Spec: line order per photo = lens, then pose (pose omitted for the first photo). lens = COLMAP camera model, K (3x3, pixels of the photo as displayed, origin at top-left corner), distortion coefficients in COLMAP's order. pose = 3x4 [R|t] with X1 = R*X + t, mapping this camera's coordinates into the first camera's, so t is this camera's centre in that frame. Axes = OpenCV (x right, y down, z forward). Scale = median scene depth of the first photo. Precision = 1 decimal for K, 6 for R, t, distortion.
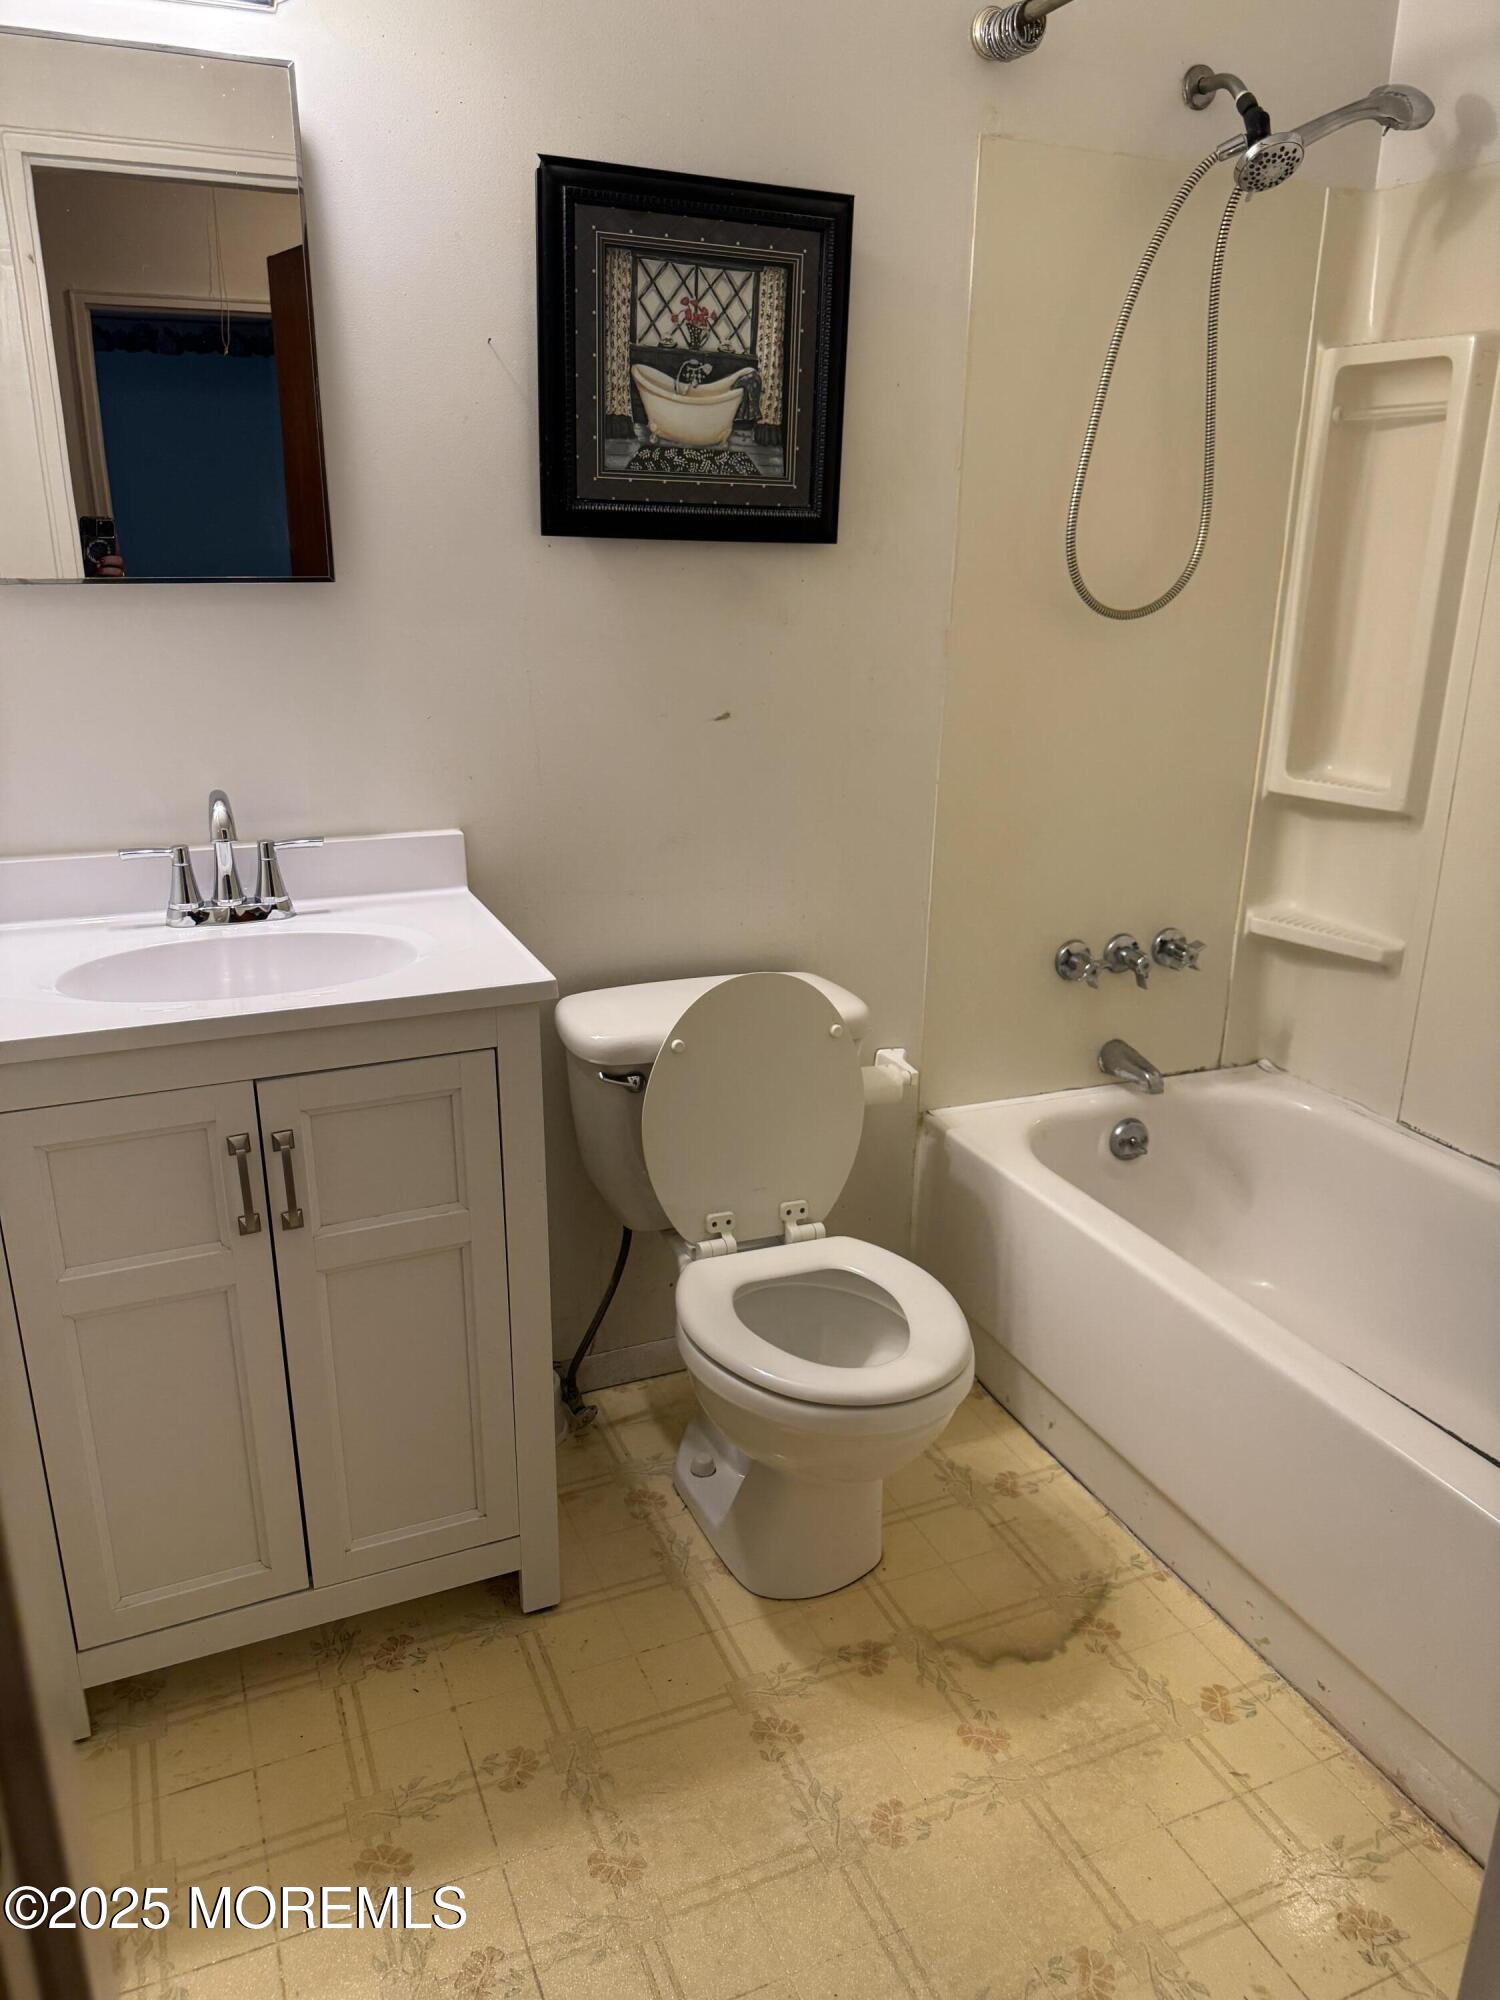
lens RADIAL K [[1407.5, 0, 737.6], [0, 1407.5, 1002.6], [0, 0, 1]] dist [0.023971, -0.027958]
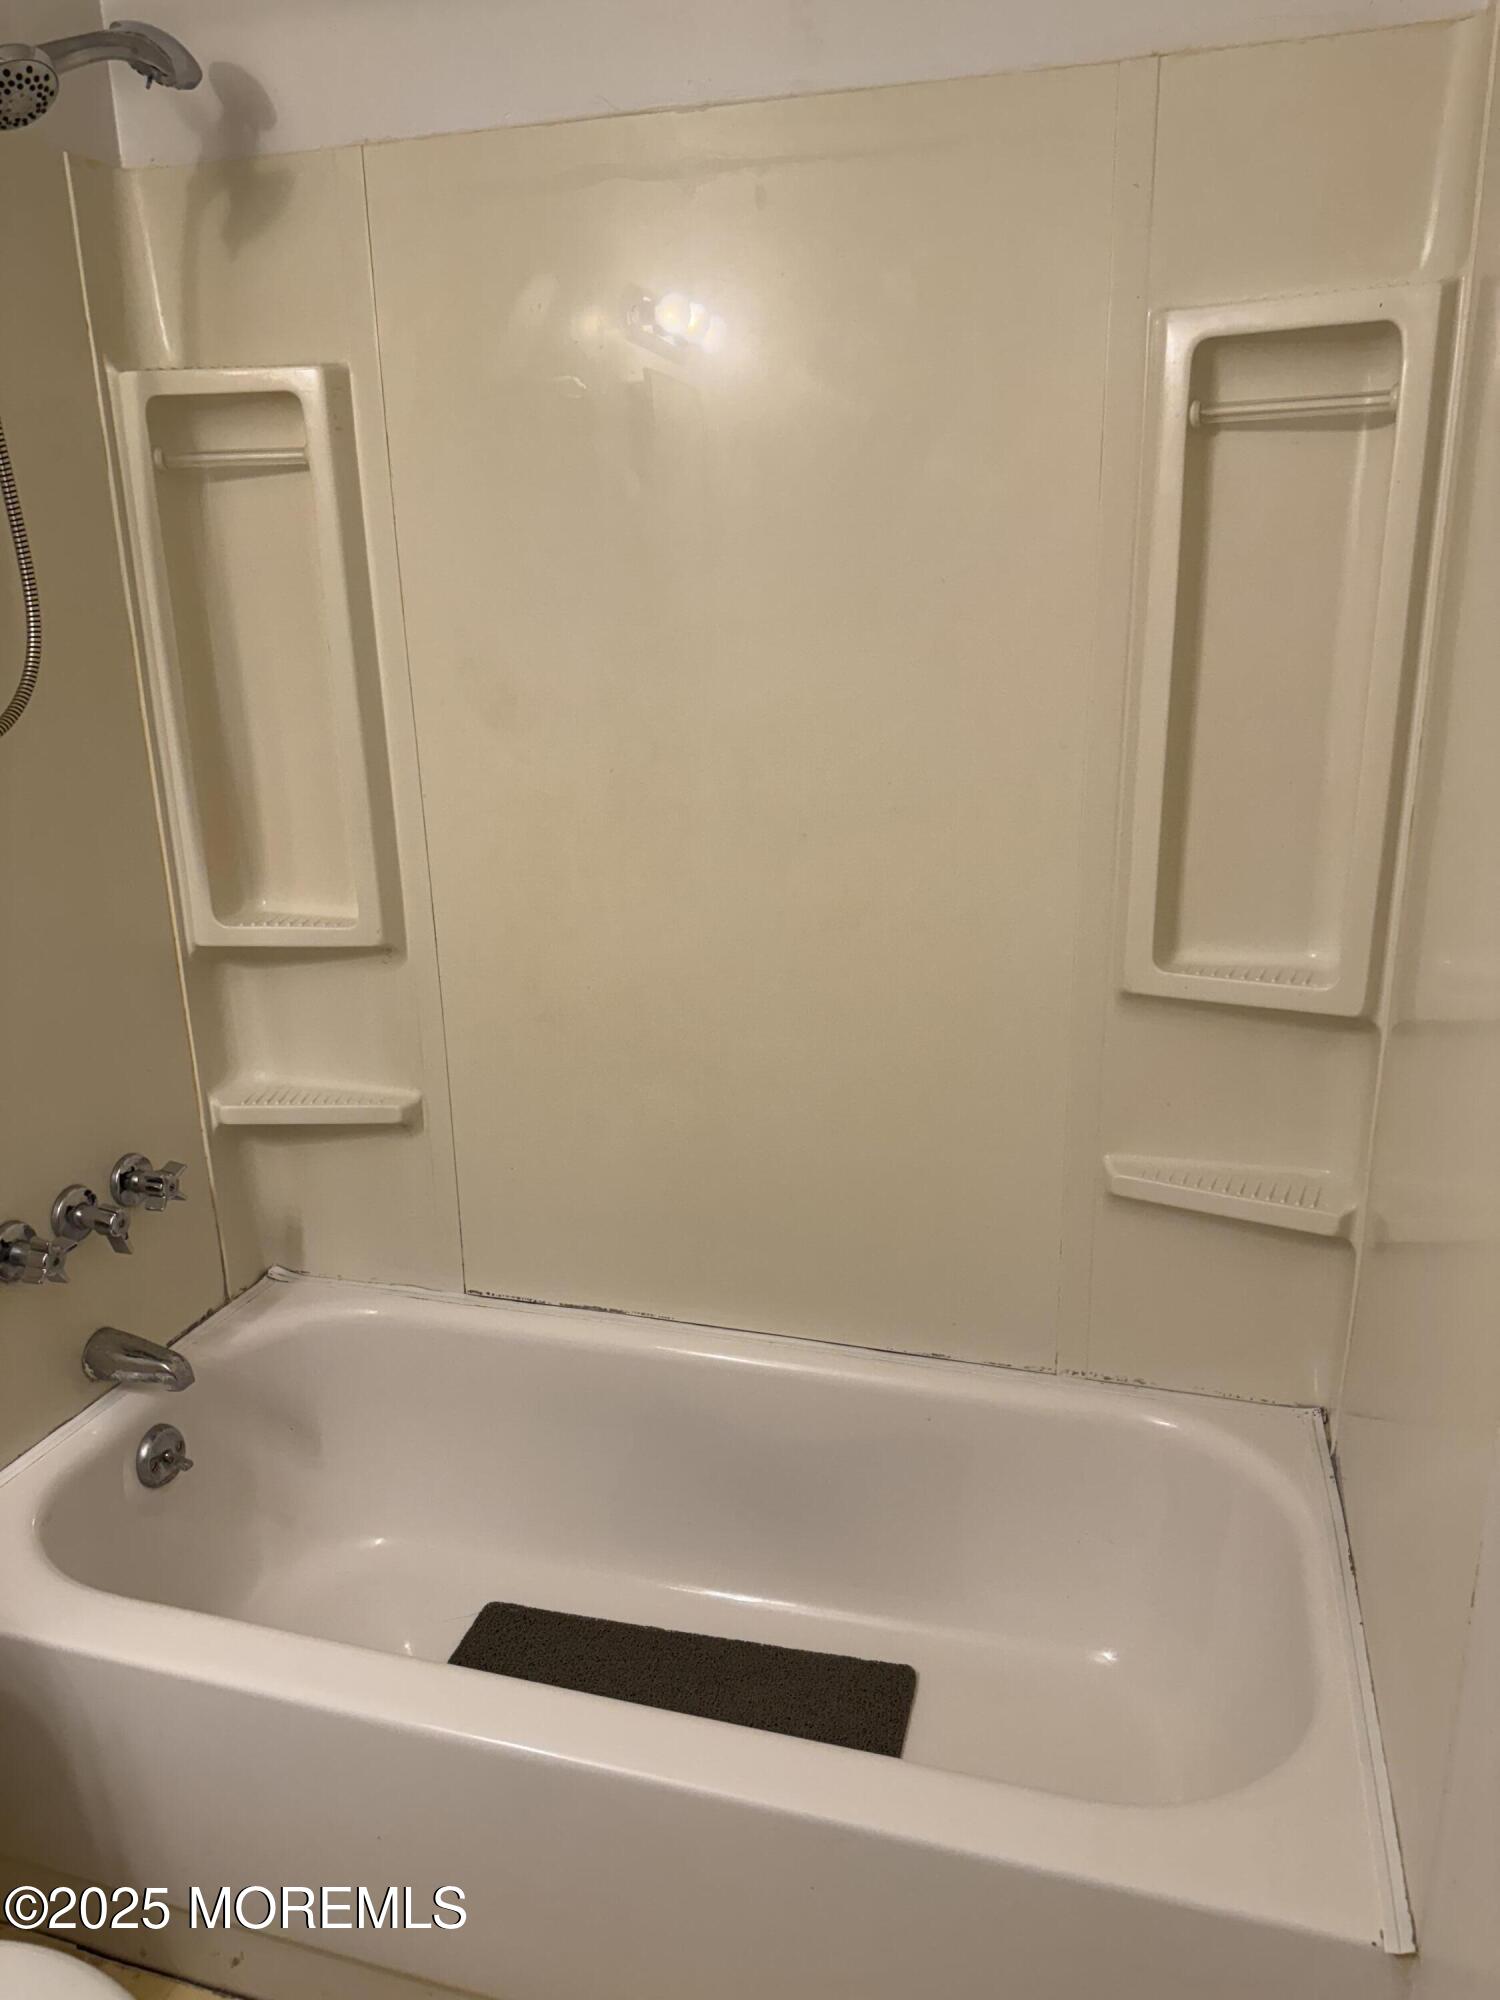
lens RADIAL K [[1407.5, 0, 737.6], [0, 1407.5, 1002.6], [0, 0, 1]] dist [0.023971, -0.027958]
pose [[0.632184, -0.241407, 0.736251, -0.009078], [0.269245, 0.959453, 0.083405, -0.106848], [-0.726533, 0.145505, 0.671549, 0.284270]]
